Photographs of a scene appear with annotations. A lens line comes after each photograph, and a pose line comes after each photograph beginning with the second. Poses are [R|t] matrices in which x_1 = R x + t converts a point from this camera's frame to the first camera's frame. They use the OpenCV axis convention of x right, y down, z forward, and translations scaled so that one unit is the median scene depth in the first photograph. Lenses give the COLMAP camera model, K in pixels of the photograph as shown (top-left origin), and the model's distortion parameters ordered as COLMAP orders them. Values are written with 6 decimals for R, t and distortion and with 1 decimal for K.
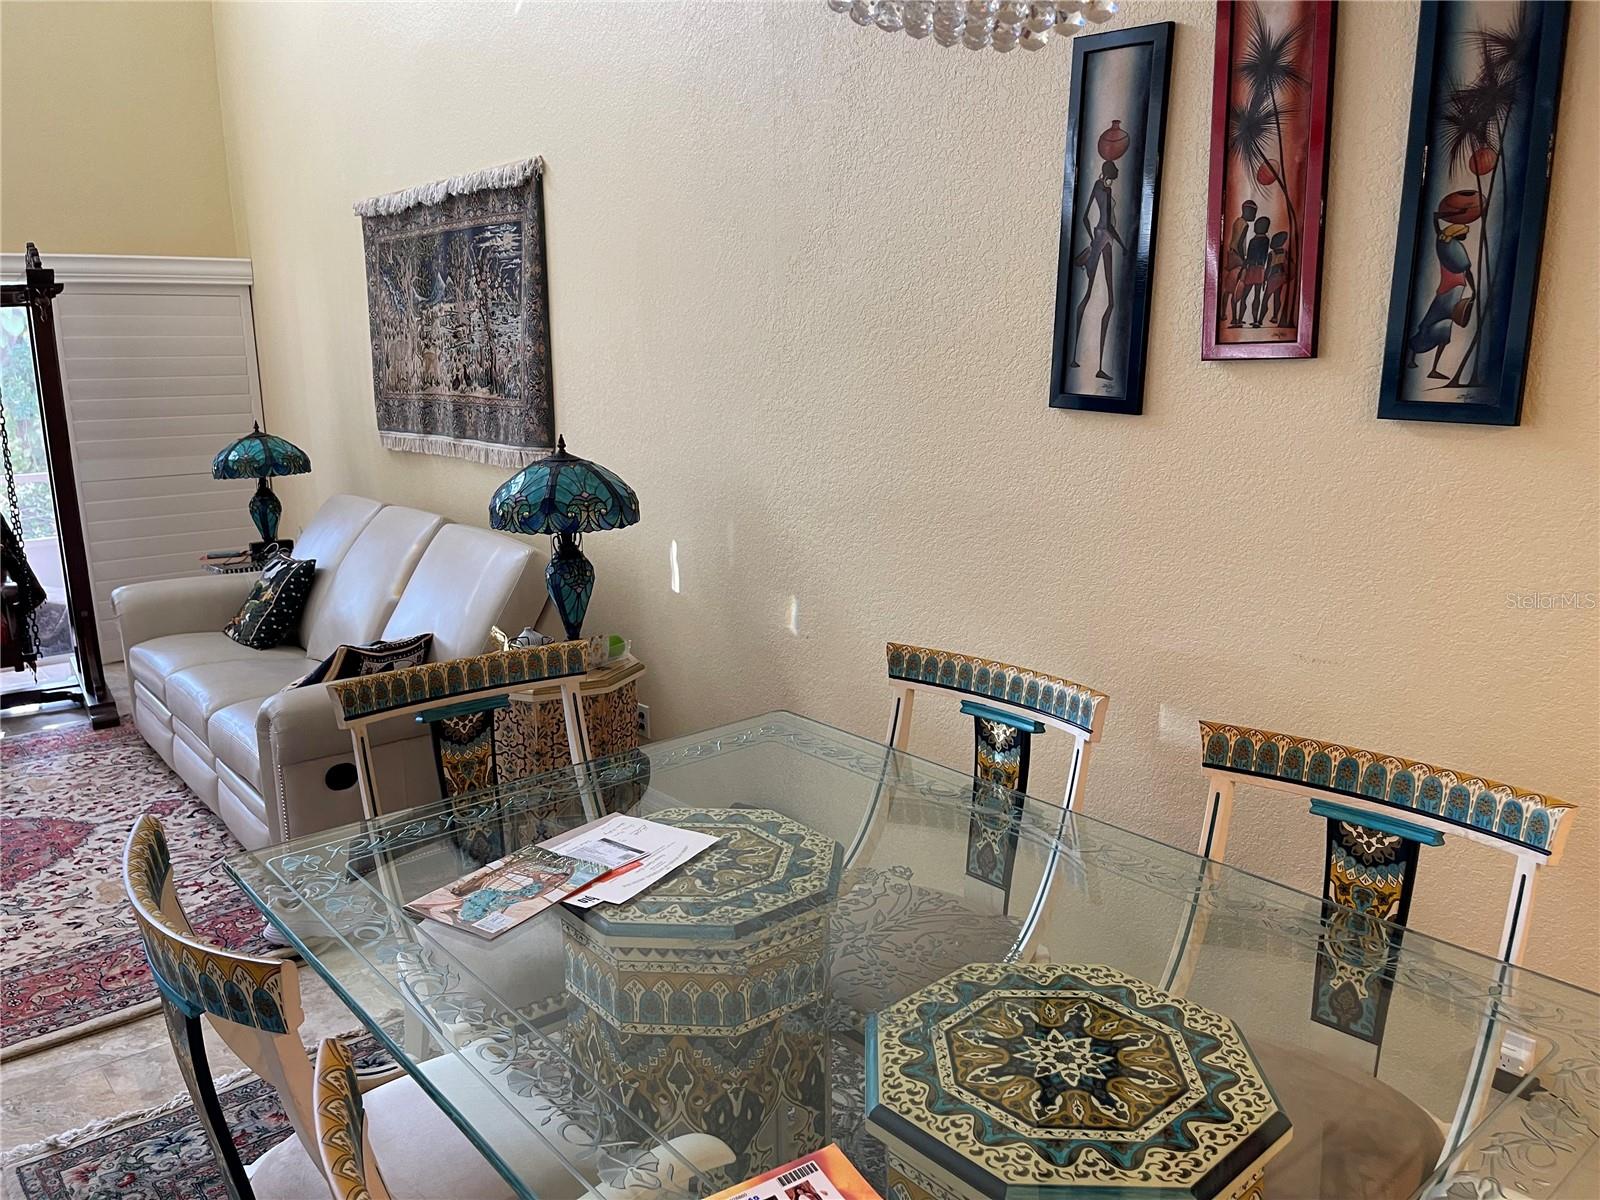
lens RADIAL K [[1209.7, 0, 821.1], [0, 1209.7, 588.9], [0, 0, 1]] dist [0.056711, -0.091399]
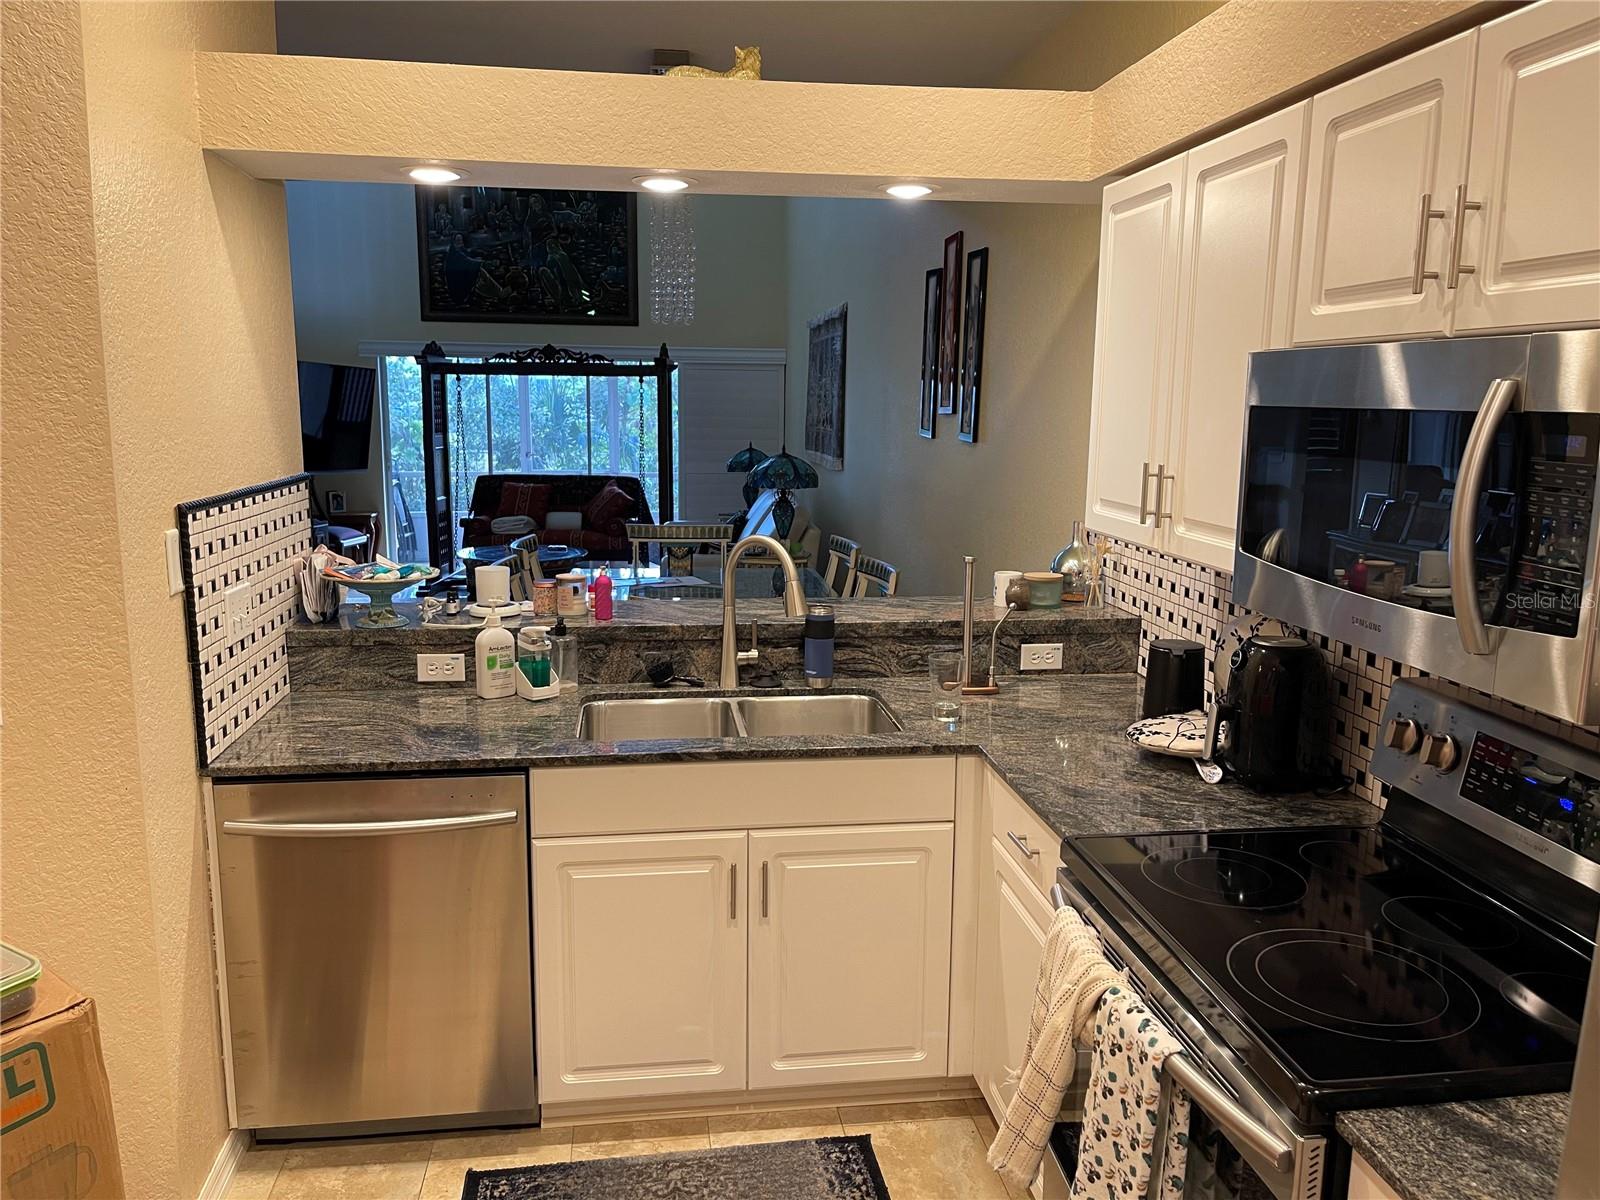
lens RADIAL K [[1216.0, 0, 797.4], [0, 1216.0, 614.1], [0, 0, 1]] dist [0.039809, -0.053275]
pose [[0.828241, 0.119886, -0.547397, 0.728473], [-0.135005, 0.990763, 0.012718, 0.099234], [0.543866, 0.063368, 0.836776, -0.535860]]
